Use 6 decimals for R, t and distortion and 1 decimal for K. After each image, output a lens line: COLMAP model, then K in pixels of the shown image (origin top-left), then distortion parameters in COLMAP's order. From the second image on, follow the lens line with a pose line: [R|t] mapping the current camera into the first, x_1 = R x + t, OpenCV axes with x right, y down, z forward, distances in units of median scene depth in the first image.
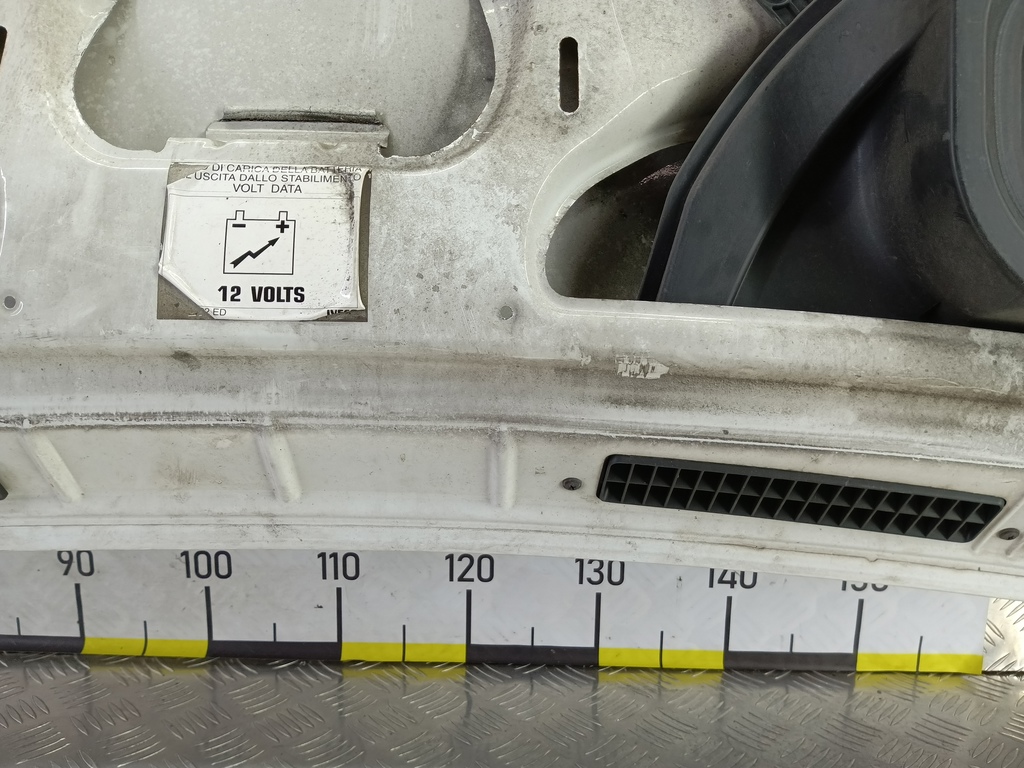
lens RADIAL K [[830.1, 0, 512.2], [0, 830.1, 389.9], [0, 0, 1]] dist [0.118798, -0.251722]
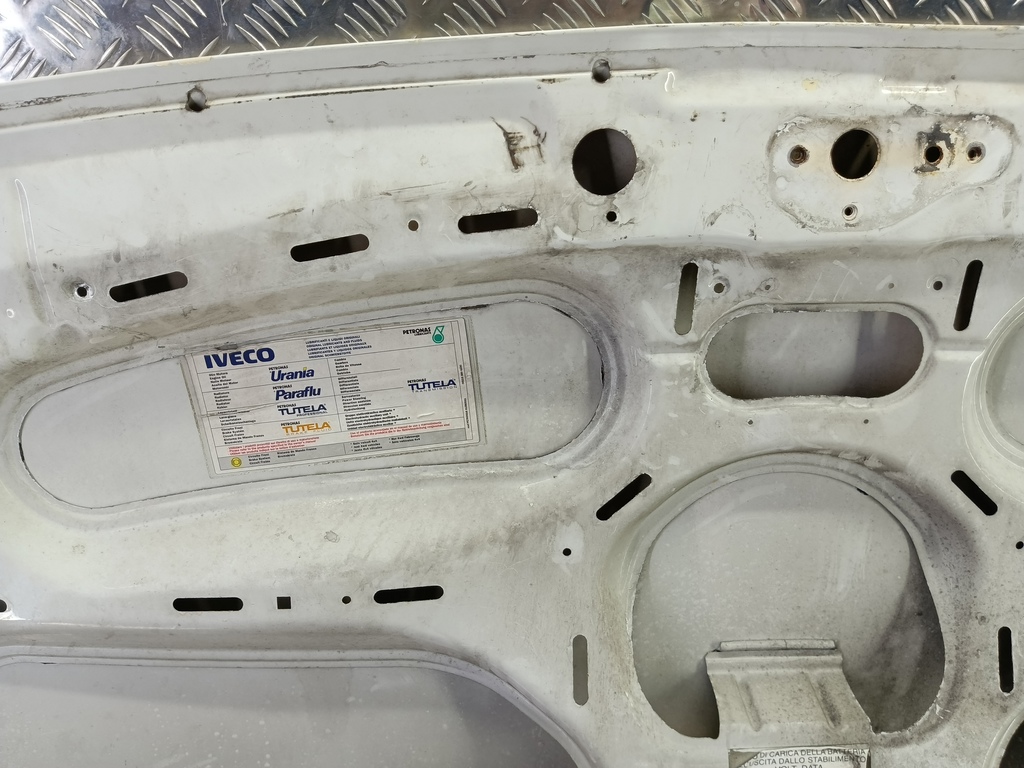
lens RADIAL K [[830.1, 0, 512.2], [0, 830.1, 389.9], [0, 0, 1]] dist [0.118798, -0.251722]
pose [[0.999645, -0.025906, 0.006218, -0.720839], [0.023558, 0.968530, 0.247781, -1.144203], [-0.012442, -0.247547, 0.968796, -0.183797]]
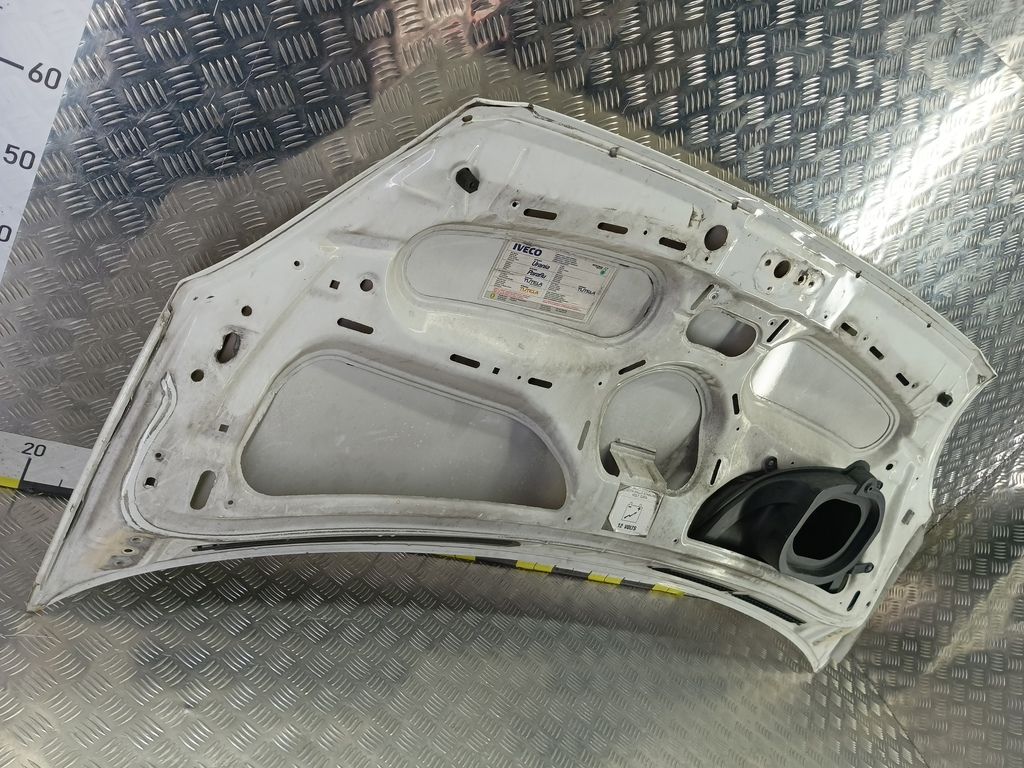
lens RADIAL K [[830.1, 0, 512.2], [0, 830.1, 389.9], [0, 0, 1]] dist [0.118798, -0.251722]
pose [[0.802206, 0.229091, 0.551347, -2.412236], [-0.443841, 0.846482, 0.294062, -1.242517], [-0.399339, -0.480609, 0.780733, -1.053715]]
